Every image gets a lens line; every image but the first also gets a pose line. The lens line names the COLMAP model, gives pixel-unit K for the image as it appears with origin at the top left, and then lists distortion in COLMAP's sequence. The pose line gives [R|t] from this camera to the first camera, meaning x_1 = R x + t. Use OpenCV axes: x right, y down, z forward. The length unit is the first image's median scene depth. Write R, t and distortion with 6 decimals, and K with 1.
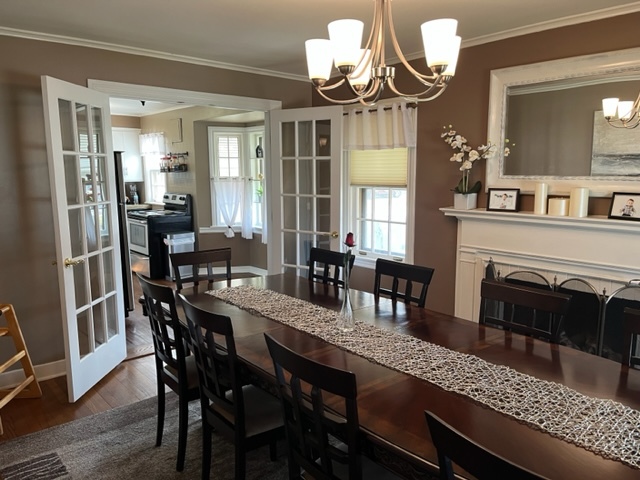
lens RADIAL K [[489.4, 0, 320.0], [0, 489.4, 240.0], [0, 0, 1]] dist [0.075371, -0.098332]
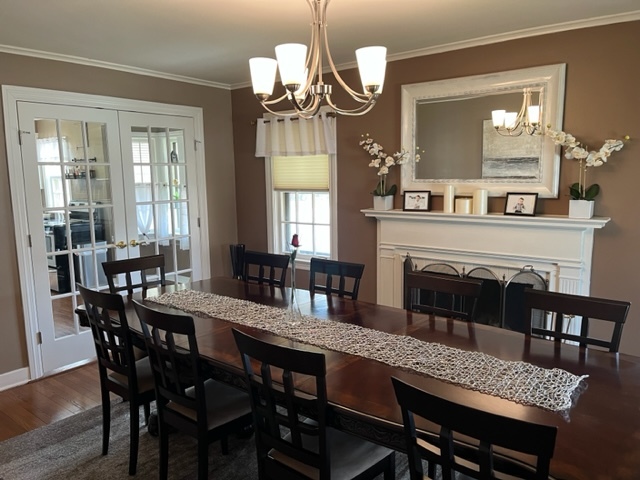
lens RADIAL K [[489.4, 0, 320.0], [0, 489.4, 240.0], [0, 0, 1]] dist [0.075371, -0.098332]
pose [[0.981494, -0.037195, 0.187844, -0.063032], [0.038485, 0.999254, -0.003224, 0.002644], [-0.187584, 0.010394, 0.982194, -0.058559]]
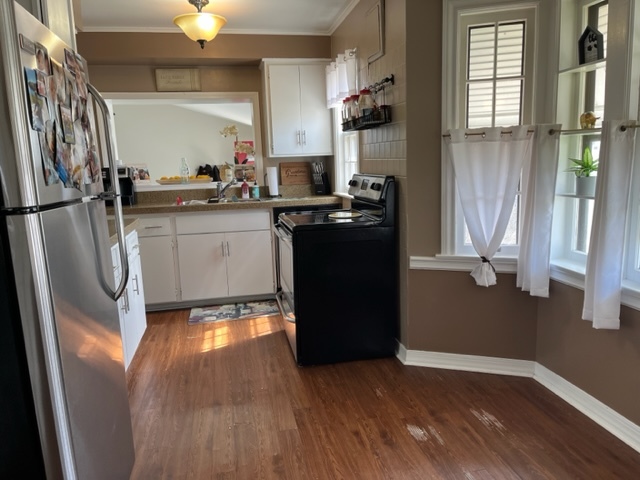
lens RADIAL K [[489.4, 0, 320.0], [0, 489.4, 240.0], [0, 0, 1]] dist [0.075371, -0.098332]
pose [[0.866373, 0.055004, -0.496359, -0.247466], [-0.043464, 0.998449, 0.034778, -0.116640], [0.497502, -0.008557, 0.867421, 1.410073]]
